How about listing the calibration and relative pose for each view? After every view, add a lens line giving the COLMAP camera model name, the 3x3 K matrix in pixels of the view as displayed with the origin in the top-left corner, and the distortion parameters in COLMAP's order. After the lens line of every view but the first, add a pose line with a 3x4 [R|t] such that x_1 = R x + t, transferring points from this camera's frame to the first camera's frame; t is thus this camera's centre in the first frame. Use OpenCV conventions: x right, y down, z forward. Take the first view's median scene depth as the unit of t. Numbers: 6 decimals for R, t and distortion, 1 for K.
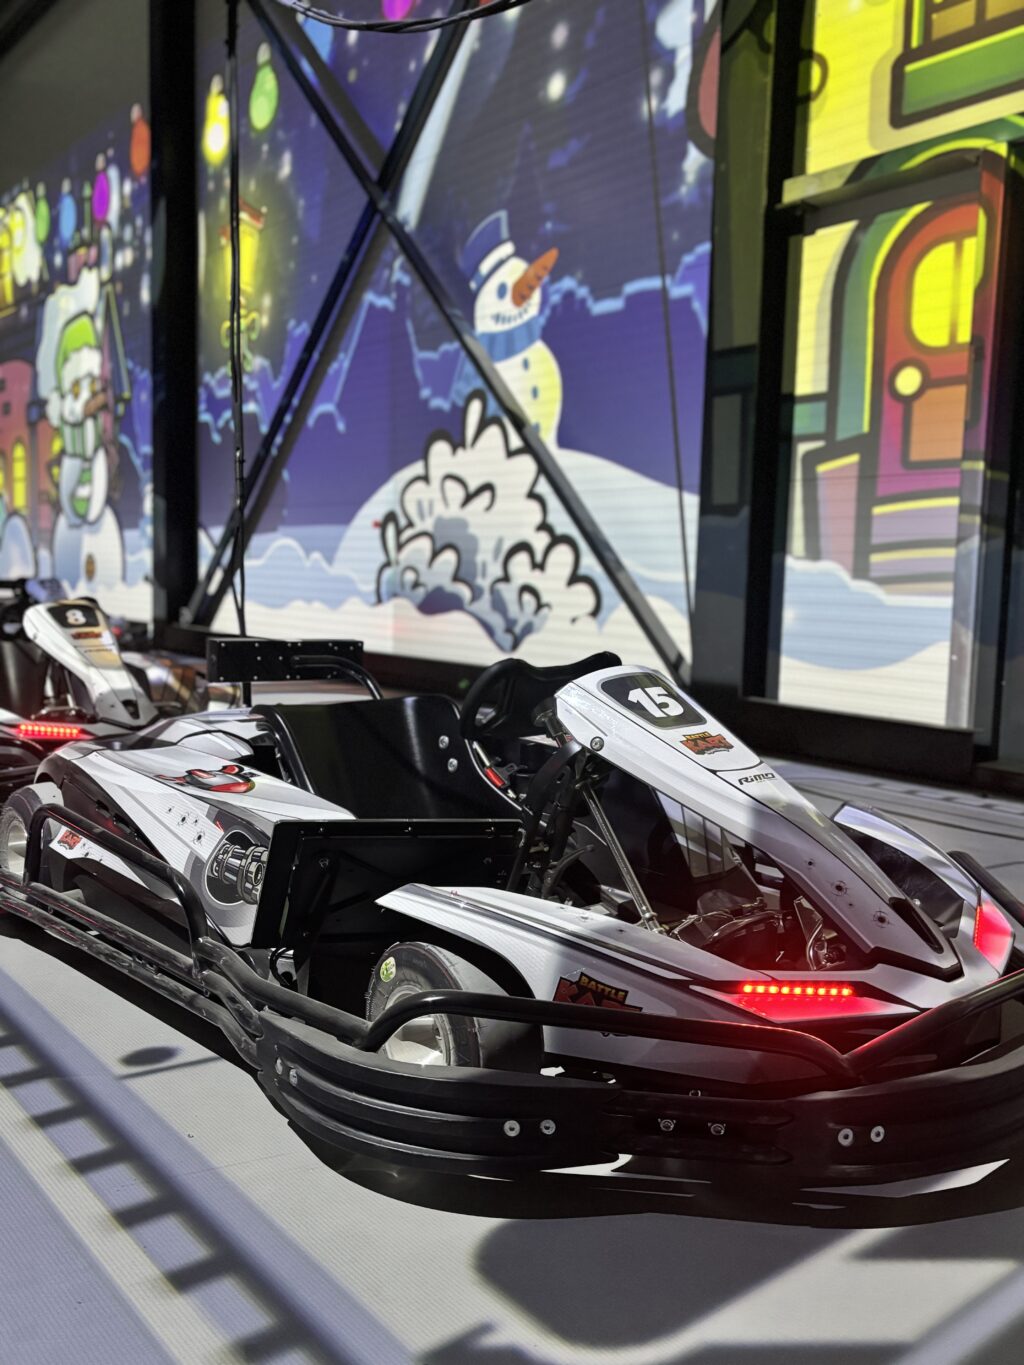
lens RADIAL K [[1152.5, 0, 512.0], [0, 1152.5, 682.5], [0, 0, 1]] dist [0.017606, -0.016506]
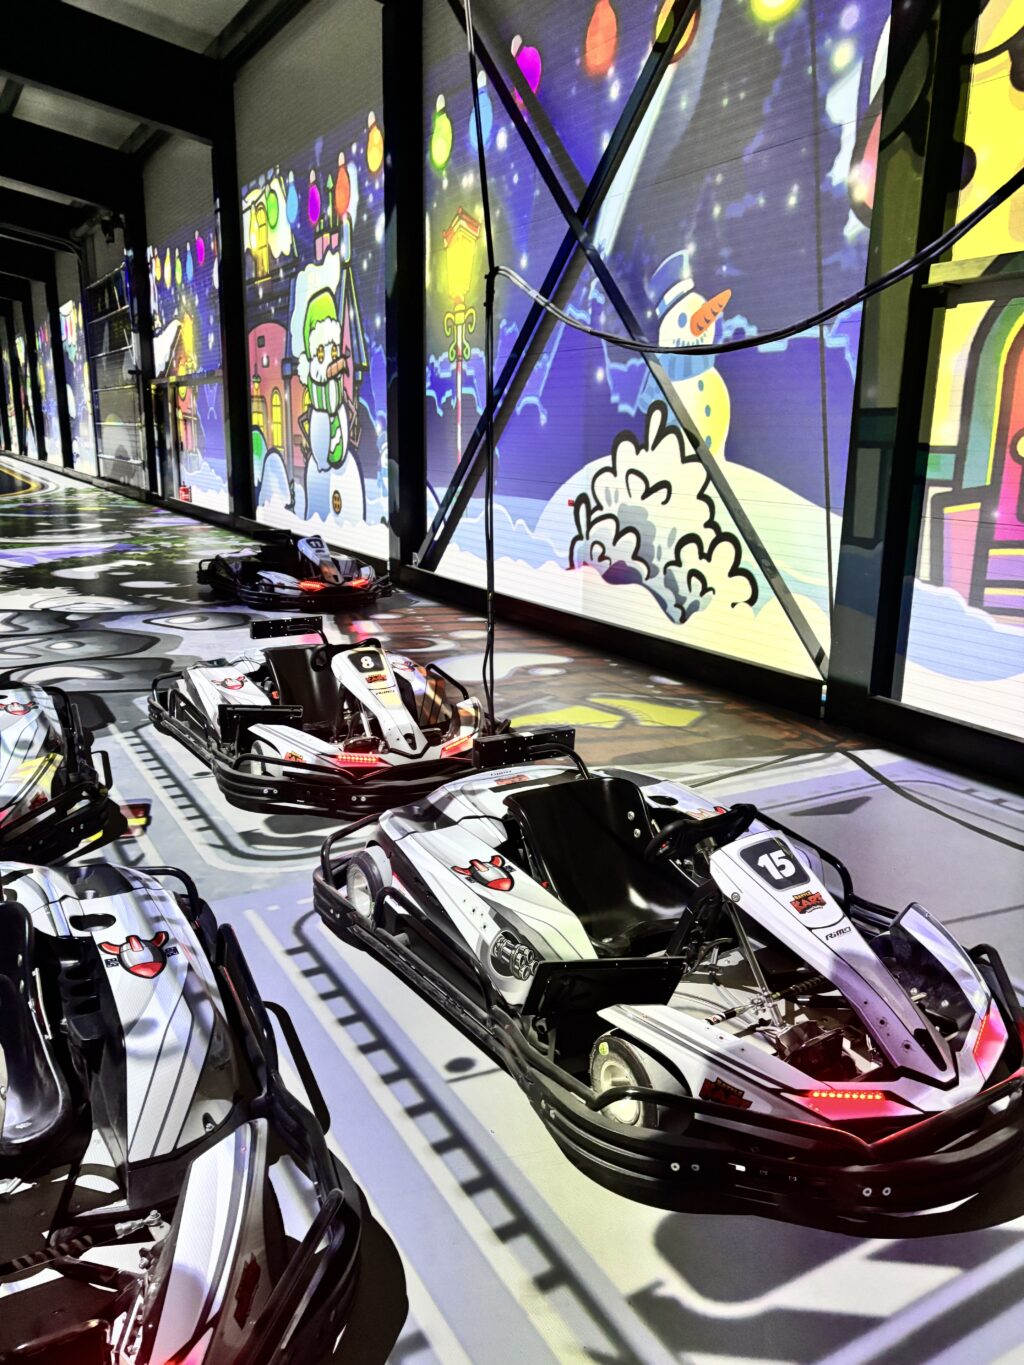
lens RADIAL K [[1008.2, 0, 512.0], [0, 1008.2, 682.5], [0, 0, 1]] dist [0.001475, 0.008682]
pose [[0.986754, 0.032500, -0.158936, -0.004708], [-0.011613, 0.991365, 0.130619, -0.105055], [0.161809, -0.127043, 0.978610, -0.091117]]
